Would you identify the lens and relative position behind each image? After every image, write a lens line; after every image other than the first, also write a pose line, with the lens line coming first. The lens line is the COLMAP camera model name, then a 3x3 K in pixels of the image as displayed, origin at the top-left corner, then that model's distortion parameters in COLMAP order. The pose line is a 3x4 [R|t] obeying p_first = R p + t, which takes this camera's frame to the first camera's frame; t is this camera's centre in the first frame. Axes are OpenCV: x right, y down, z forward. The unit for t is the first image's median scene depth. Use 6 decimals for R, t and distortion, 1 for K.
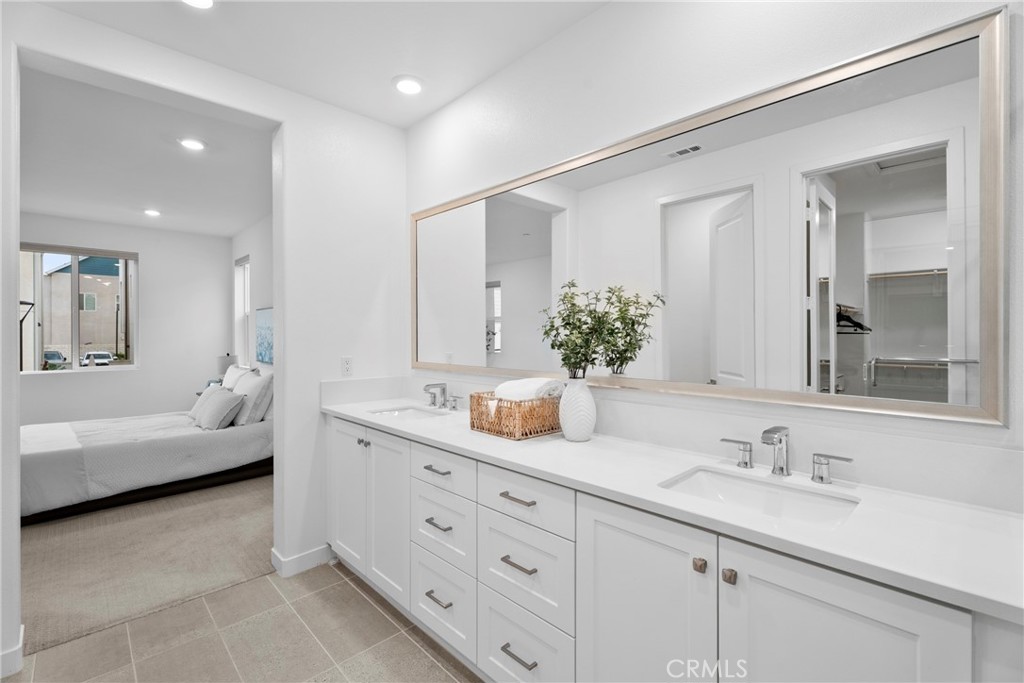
lens RADIAL K [[453.5, 0, 513.4], [0, 453.5, 335.5], [0, 0, 1]] dist [0.000751, -0.001577]
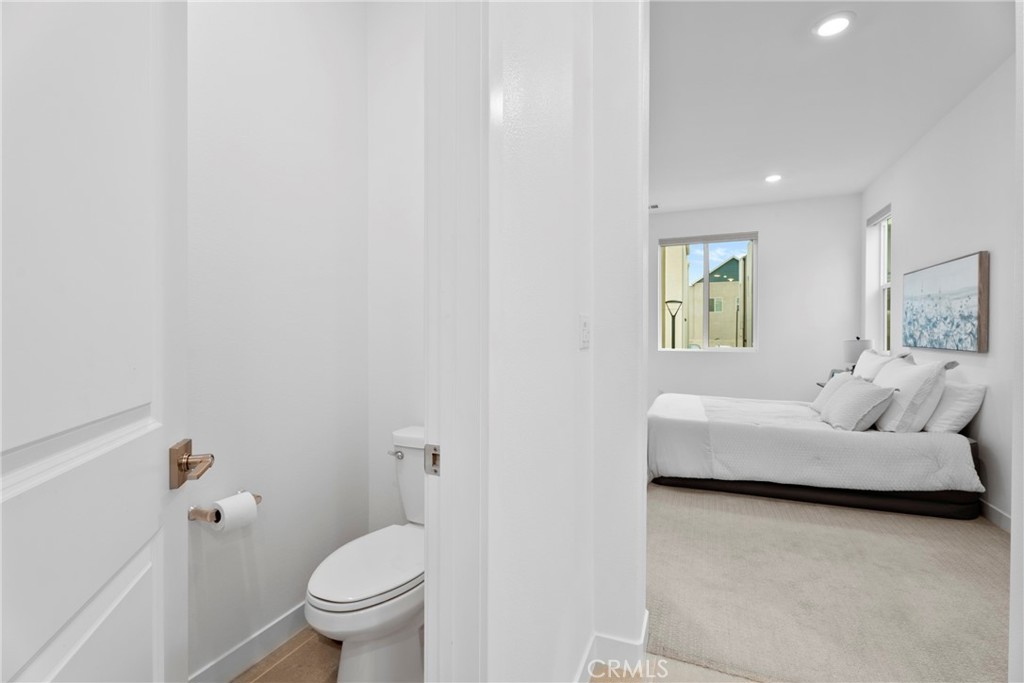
lens RADIAL K [[453.5, 0, 513.4], [0, 453.5, 335.5], [0, 0, 1]] dist [0.000751, -0.001577]
pose [[0.385034, 0.005489, -0.922886, -0.174499], [-0.009506, 0.999953, 0.001982, 0.052669], [0.922854, 0.008010, 0.385068, 0.191787]]
